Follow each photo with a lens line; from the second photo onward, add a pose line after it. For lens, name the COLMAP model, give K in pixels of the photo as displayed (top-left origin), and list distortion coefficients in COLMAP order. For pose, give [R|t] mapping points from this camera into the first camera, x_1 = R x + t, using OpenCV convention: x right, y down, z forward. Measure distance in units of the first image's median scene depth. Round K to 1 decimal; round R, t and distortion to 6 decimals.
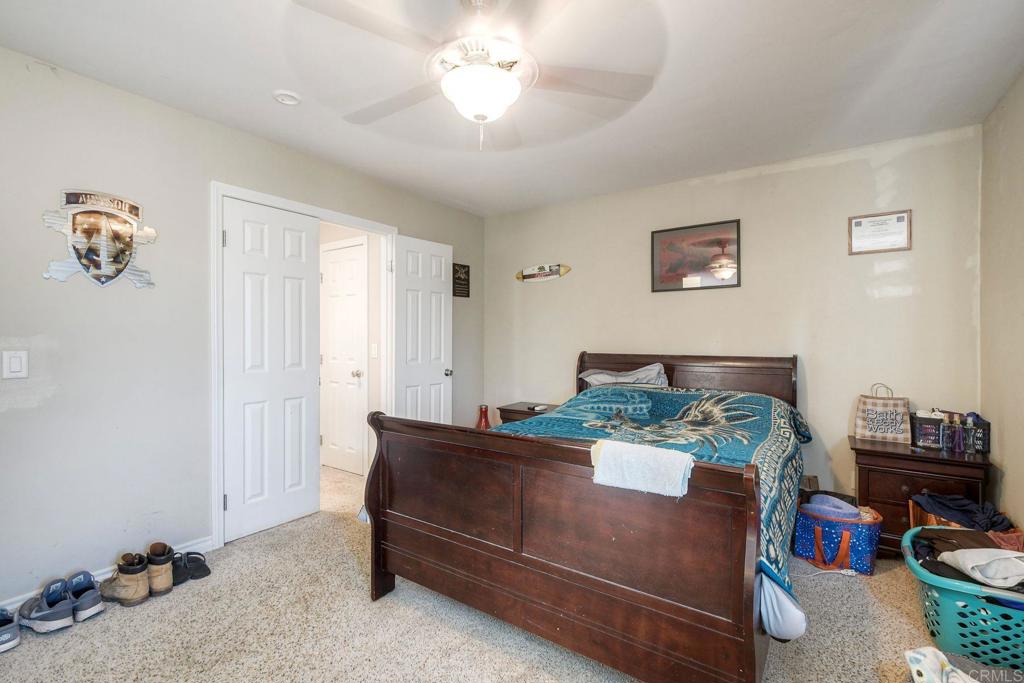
lens RADIAL K [[460.3, 0, 512.0], [0, 460.3, 341.5], [0, 0, 1]] dist [0.001997, -0.000240]
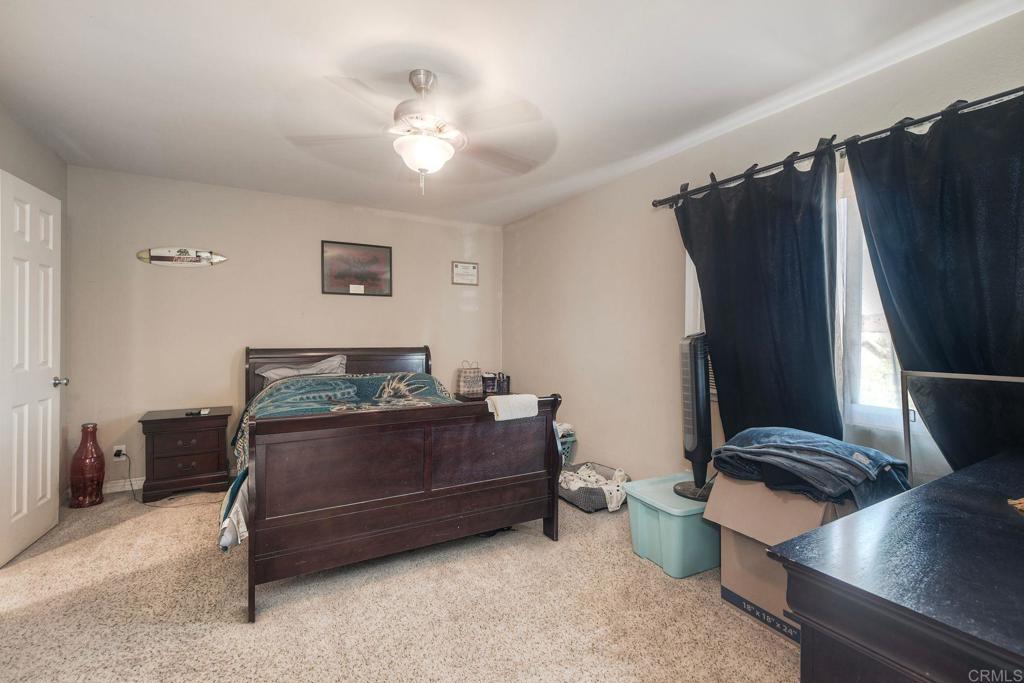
lens RADIAL K [[460.3, 0, 512.0], [0, 460.3, 341.5], [0, 0, 1]] dist [0.001997, -0.000240]
pose [[0.419143, -0.013270, 0.907823, -0.632472], [-0.000655, 0.999889, 0.014918, -0.006424], [-0.907920, -0.006847, 0.419087, 0.108470]]
